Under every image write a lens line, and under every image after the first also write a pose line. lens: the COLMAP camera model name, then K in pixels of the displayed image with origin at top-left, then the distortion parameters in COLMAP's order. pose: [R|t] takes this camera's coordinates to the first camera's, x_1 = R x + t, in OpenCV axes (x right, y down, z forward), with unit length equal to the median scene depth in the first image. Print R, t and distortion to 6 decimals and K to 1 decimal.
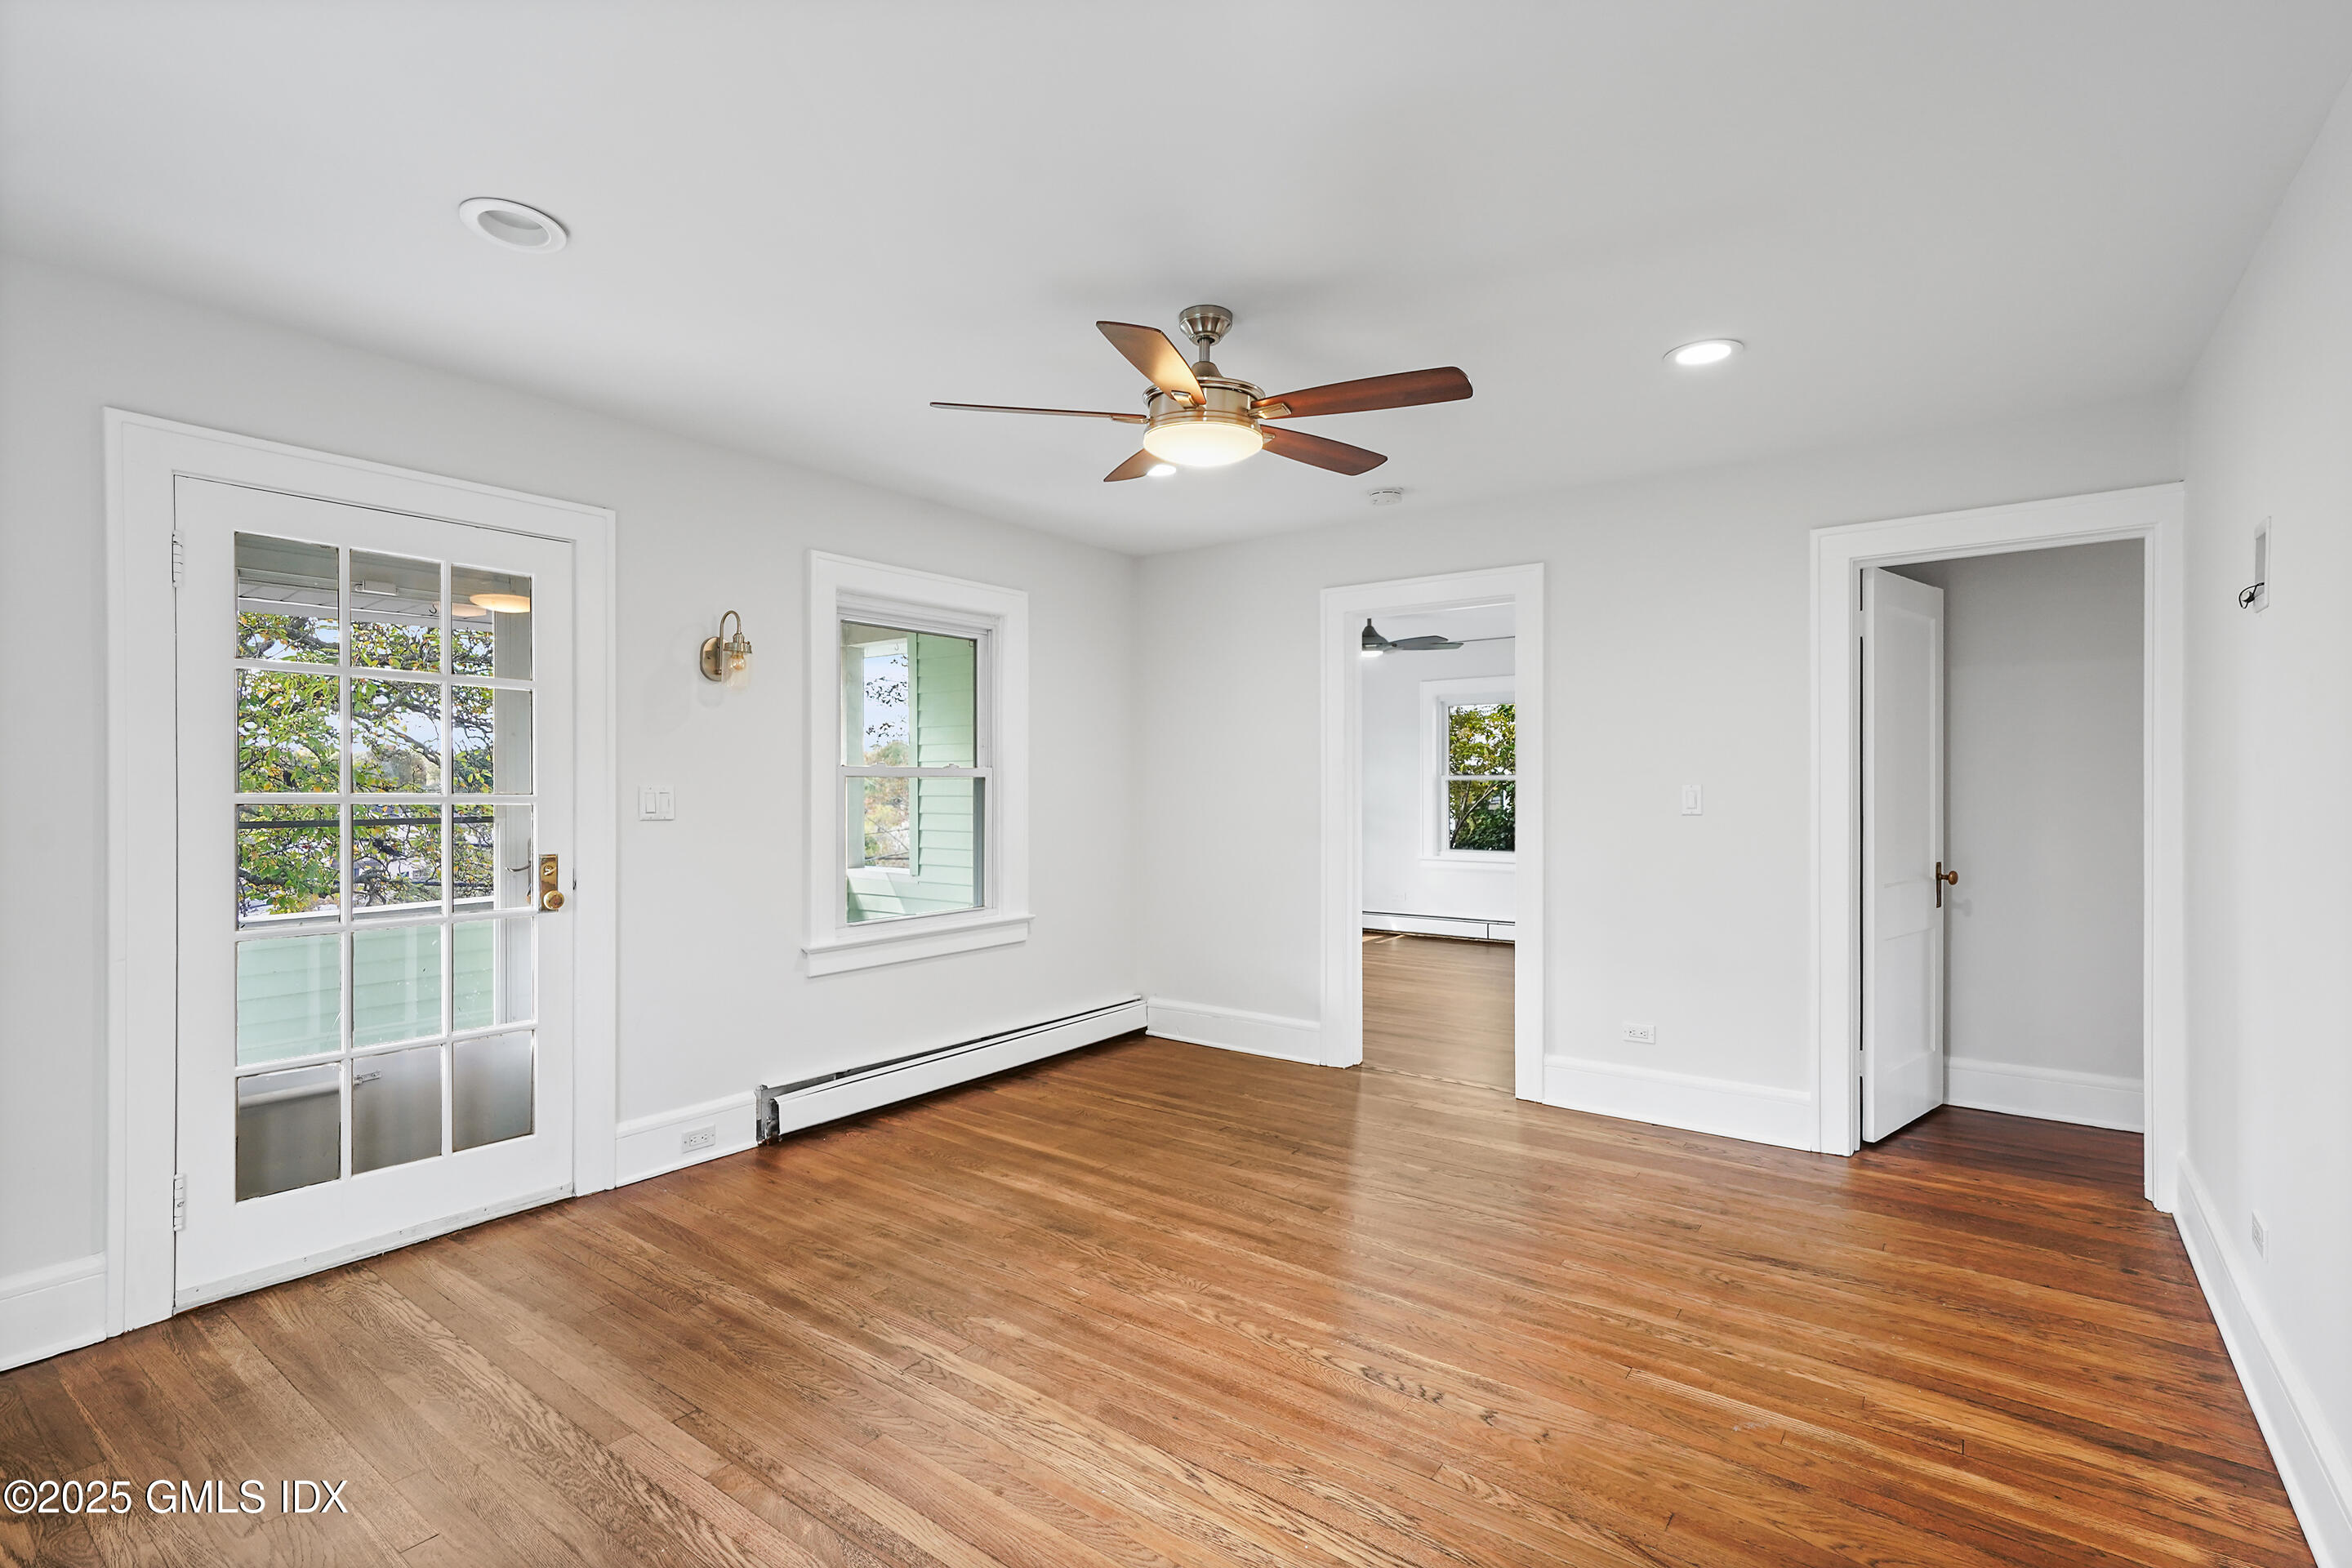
lens RADIAL K [[1089.9, 0, 1165.7], [0, 1089.9, 773.5], [0, 0, 1]] dist [0.002708, 0.007529]
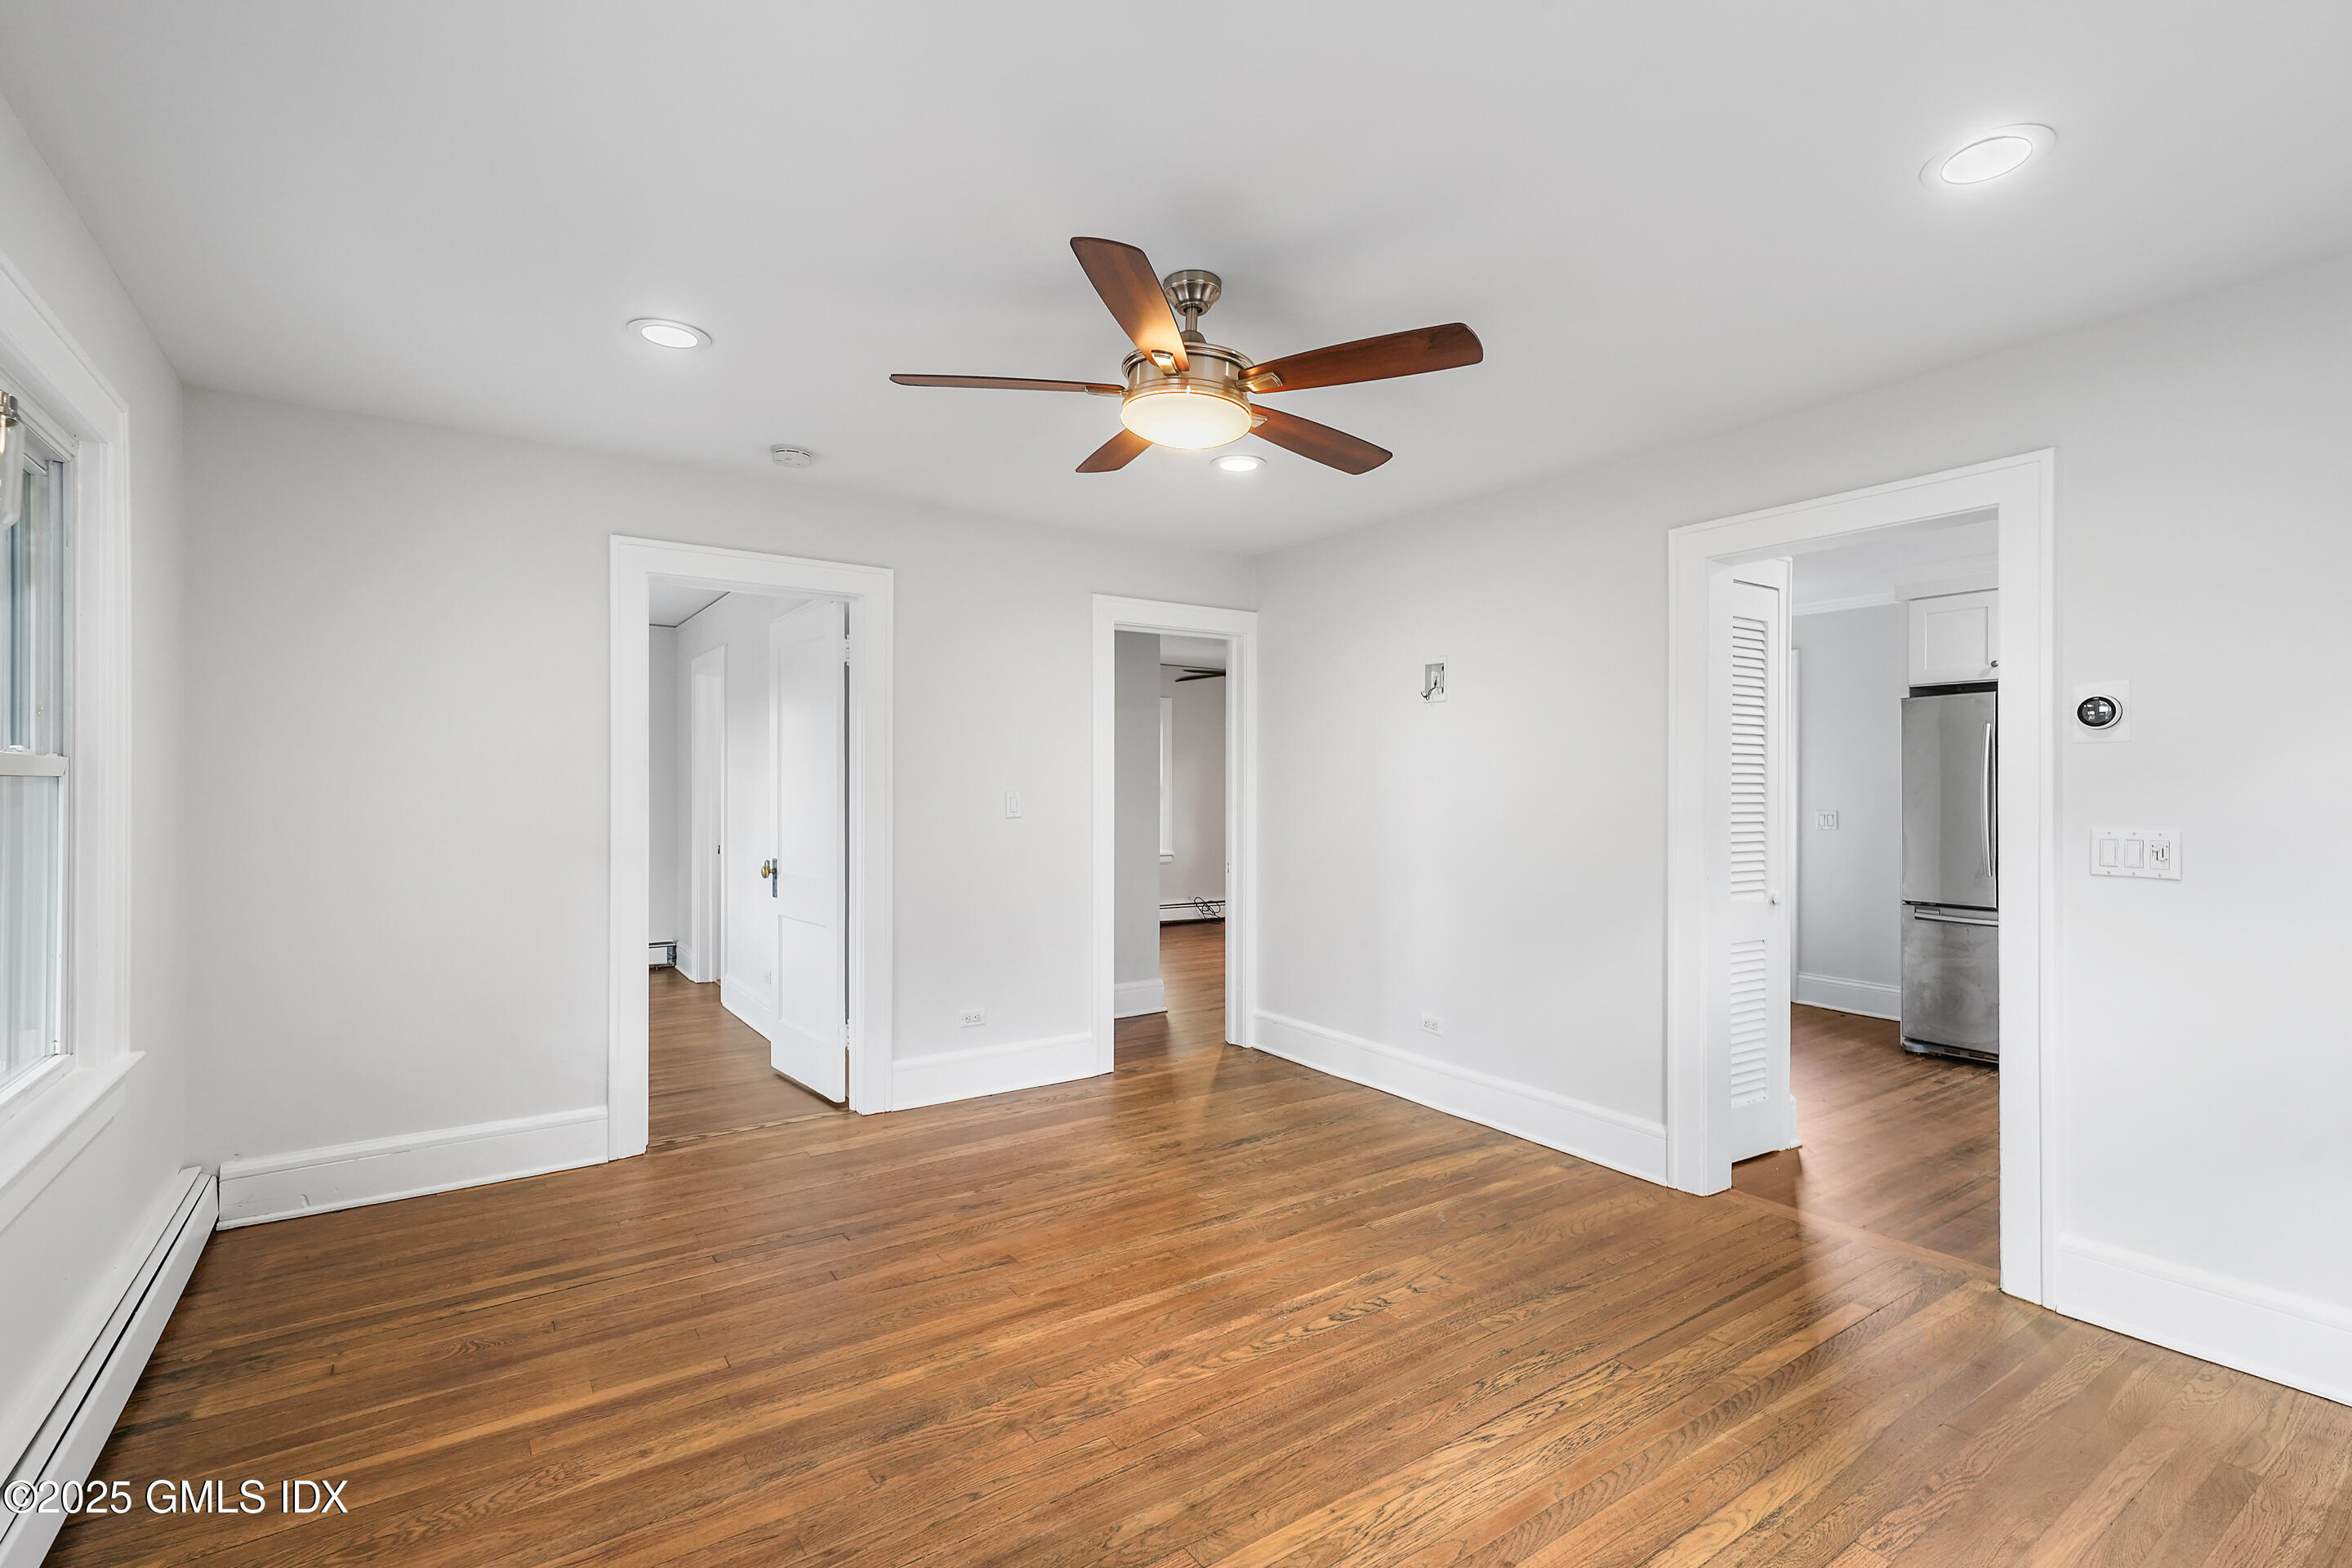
lens RADIAL K [[1089.9, 0, 1173.8], [0, 1089.9, 772.4], [0, 0, 1]] dist [0.002708, 0.007529]
pose [[0.313836, 0.011026, 0.949413, -0.702388], [-0.011598, 0.999902, -0.007779, 0.001503], [-0.949406, -0.008570, 0.313933, 0.614368]]
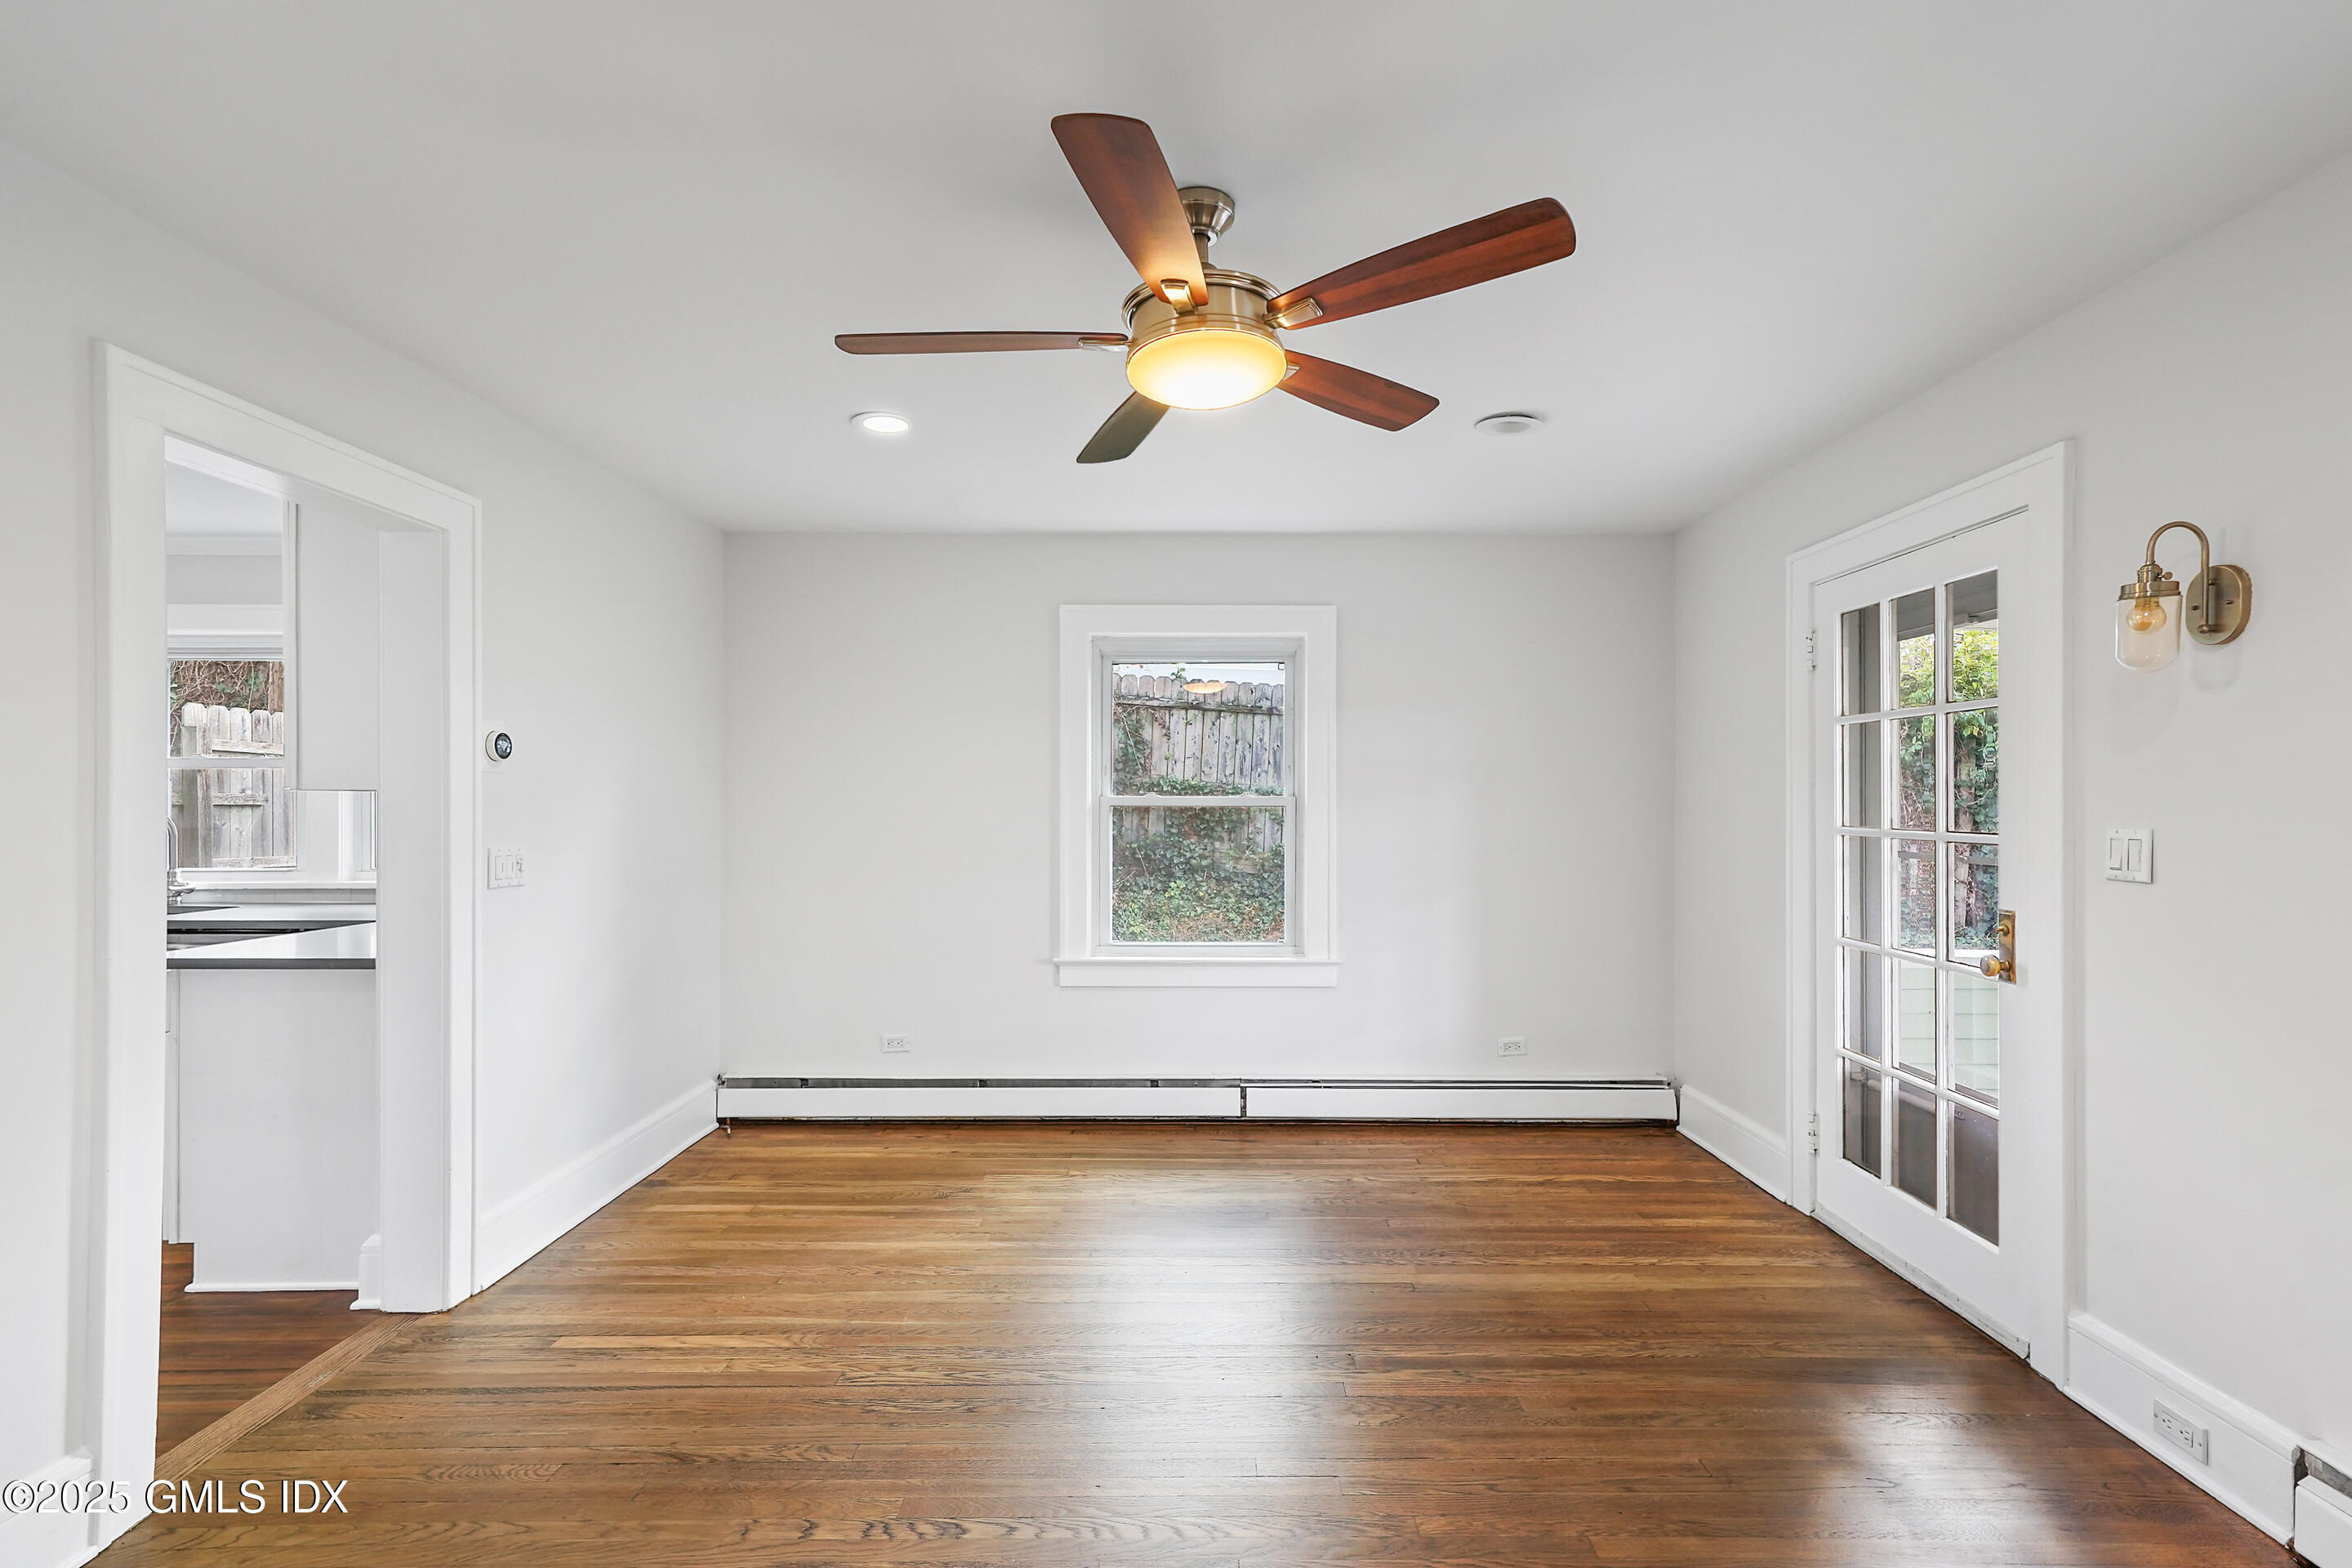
lens RADIAL K [[1089.9, 0, 1195.8], [0, 1089.9, 792.2], [0, 0, 1]] dist [0.002708, 0.007529]
pose [[-0.800297, -0.009127, -0.599534, 0.411312], [0.003408, 0.999799, -0.019769, 0.001909], [0.599594, -0.017864, -0.800105, 1.349694]]
